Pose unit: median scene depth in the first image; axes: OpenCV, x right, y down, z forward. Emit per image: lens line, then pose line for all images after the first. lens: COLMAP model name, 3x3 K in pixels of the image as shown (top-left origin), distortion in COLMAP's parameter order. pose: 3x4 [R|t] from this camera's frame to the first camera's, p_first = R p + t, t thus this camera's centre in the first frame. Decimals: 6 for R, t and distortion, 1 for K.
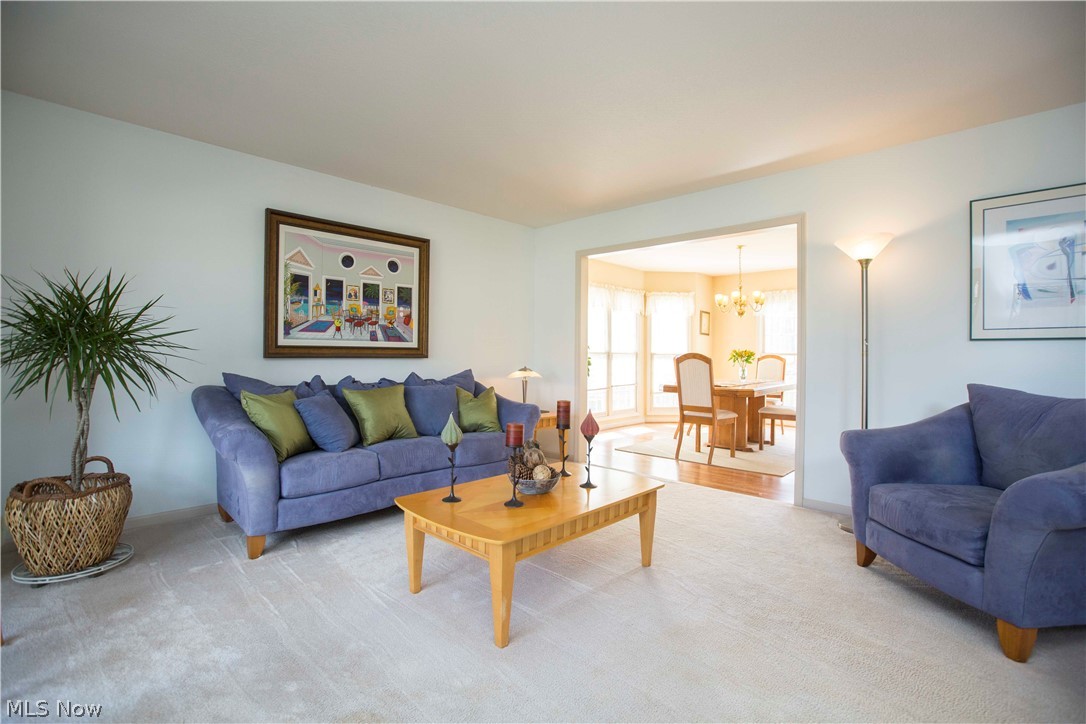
lens RADIAL K [[495.5, 0, 544.6], [0, 495.5, 357.6], [0, 0, 1]] dist [-0.066278, 0.031641]
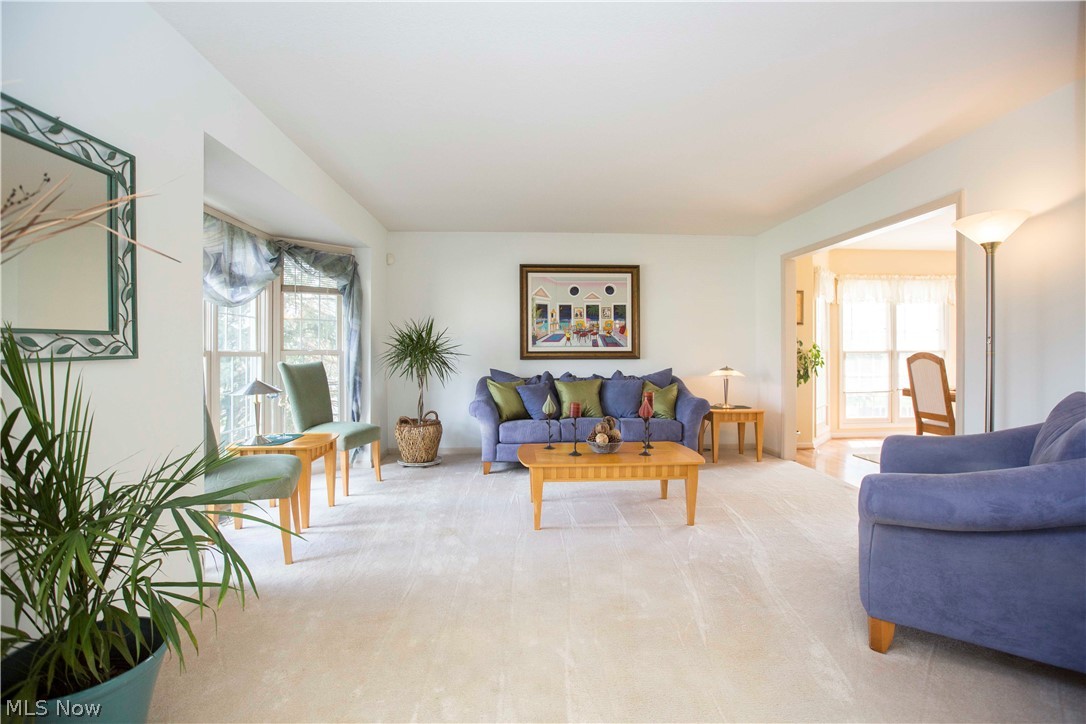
lens RADIAL K [[495.5, 0, 544.6], [0, 495.5, 357.6], [0, 0, 1]] dist [-0.066278, 0.031641]
pose [[0.737550, -0.004176, -0.675280, 0.499087], [0.006248, 0.999980, 0.000640, -0.005751], [0.675264, -0.004691, 0.737561, -0.112492]]
